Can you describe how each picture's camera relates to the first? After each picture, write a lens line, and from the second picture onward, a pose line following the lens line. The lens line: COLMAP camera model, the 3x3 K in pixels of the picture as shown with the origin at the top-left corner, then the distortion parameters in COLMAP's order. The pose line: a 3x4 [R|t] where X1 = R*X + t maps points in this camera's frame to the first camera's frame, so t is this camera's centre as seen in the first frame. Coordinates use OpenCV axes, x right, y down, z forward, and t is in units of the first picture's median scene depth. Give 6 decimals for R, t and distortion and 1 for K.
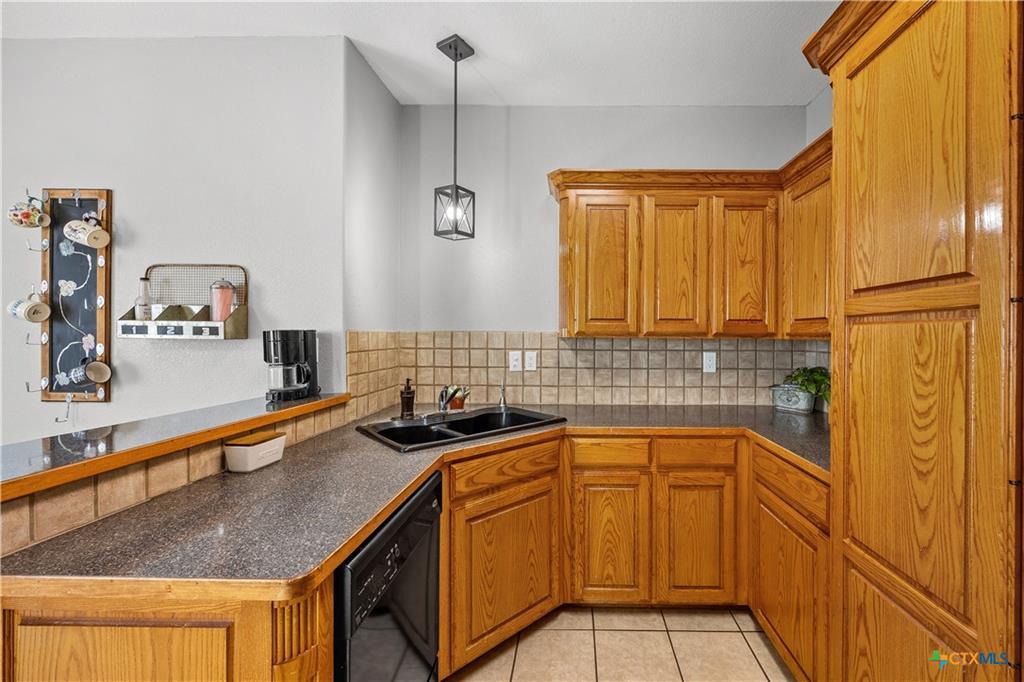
lens RADIAL K [[420.1, 0, 563.4], [0, 420.1, 336.7], [0, 0, 1]] dist [-0.000080, 0.000003]
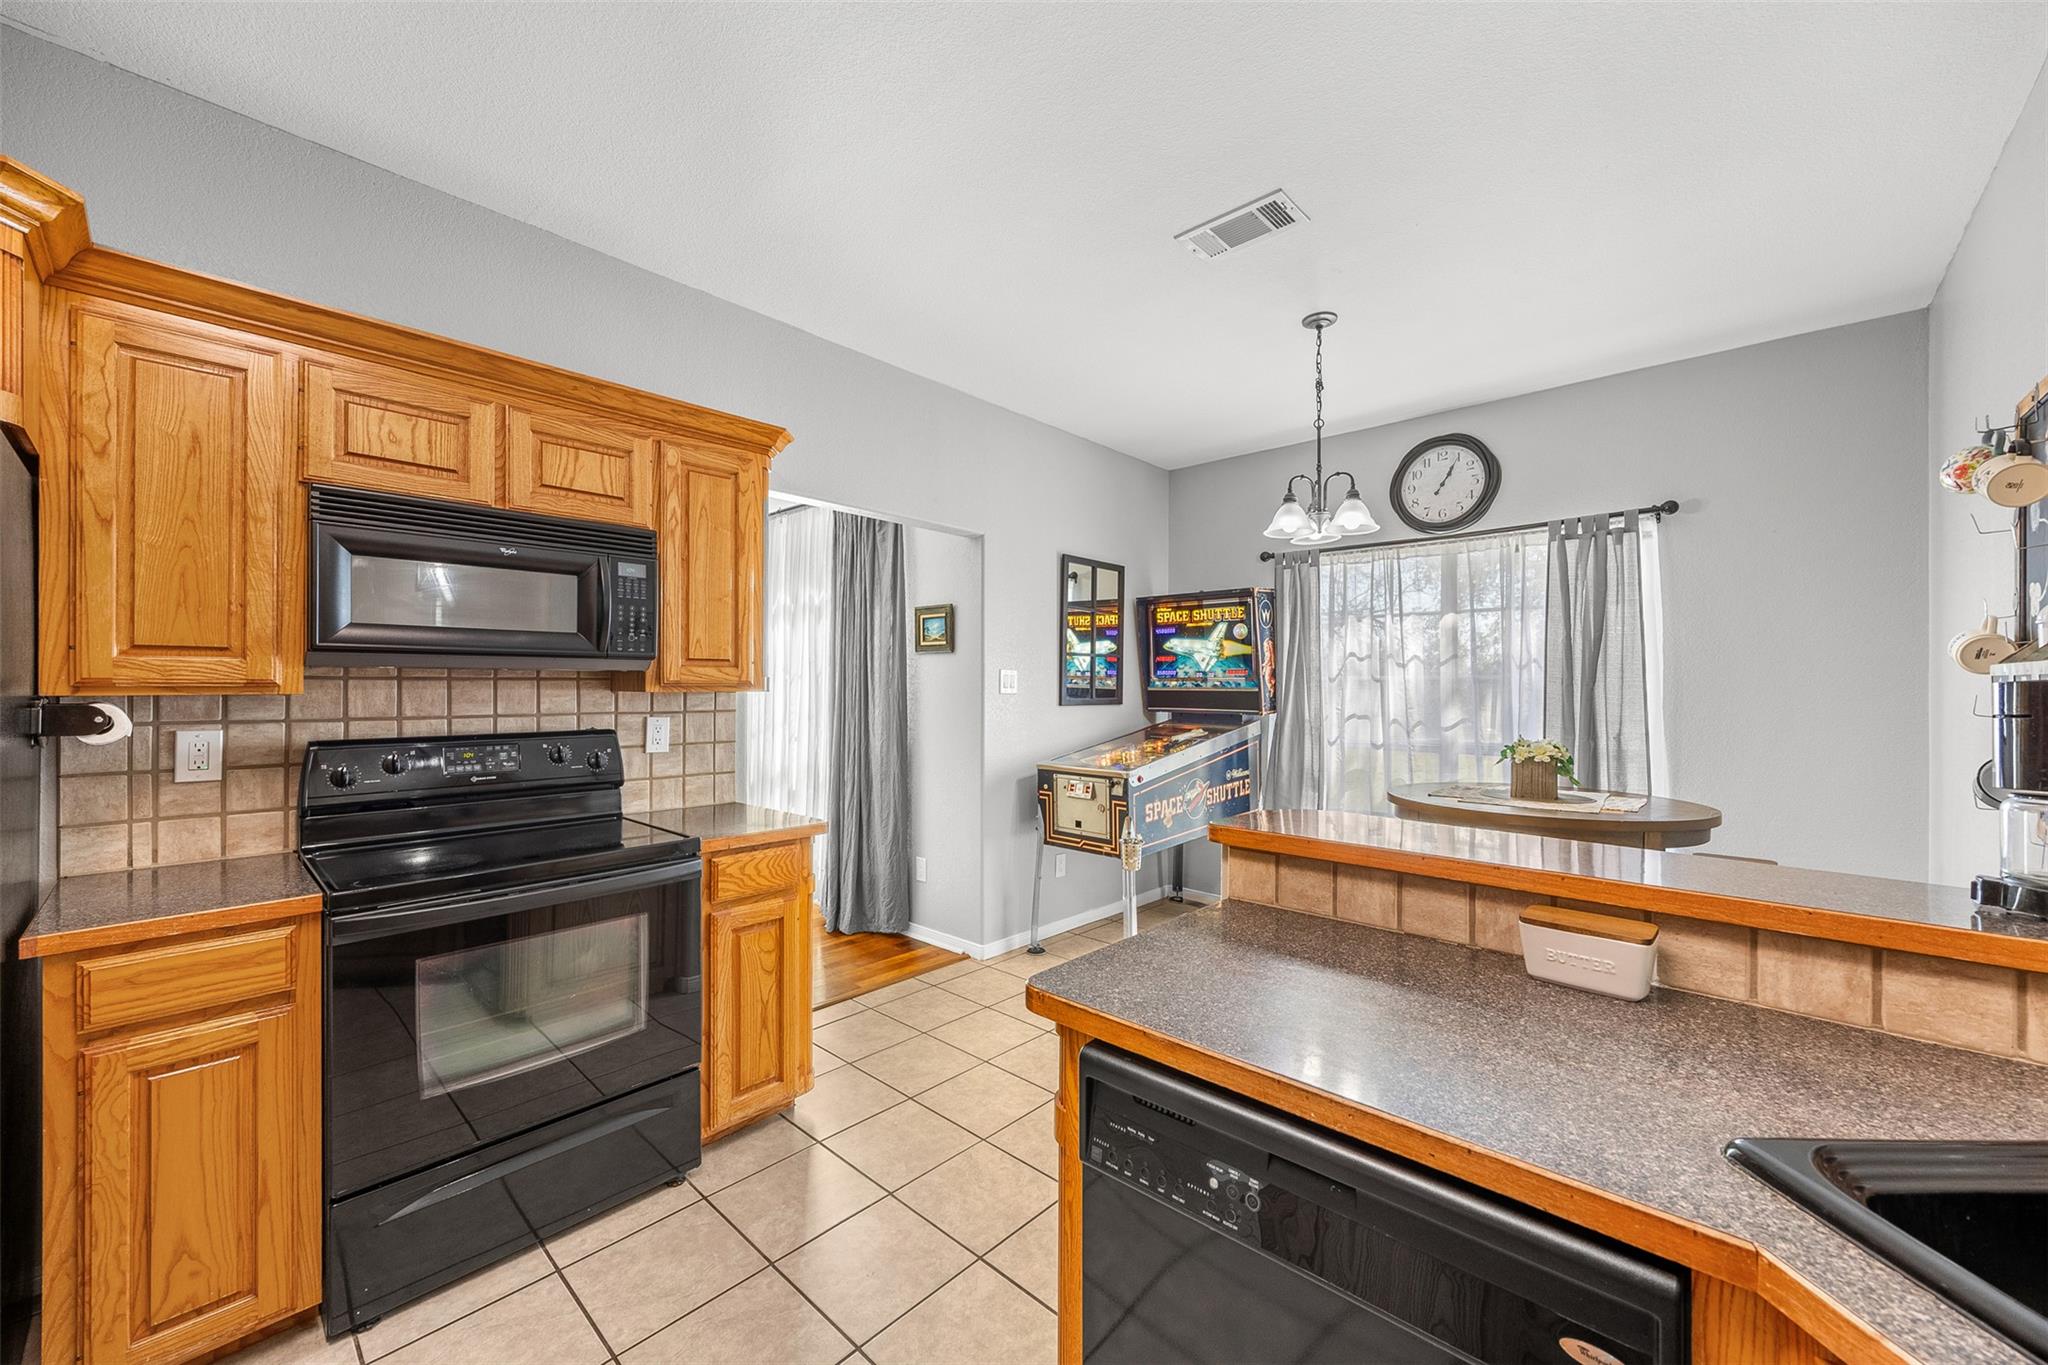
lens RADIAL K [[779.9, 0, 1048.2], [0, 779.9, 685.5], [0, 0, 1]] dist [0.000626, -0.000126]
pose [[-0.652593, -0.013028, -0.757597, 0.189827], [-0.014019, 0.999889, -0.005119, 0.000004], [0.757579, 0.007280, -0.652703, 0.741085]]
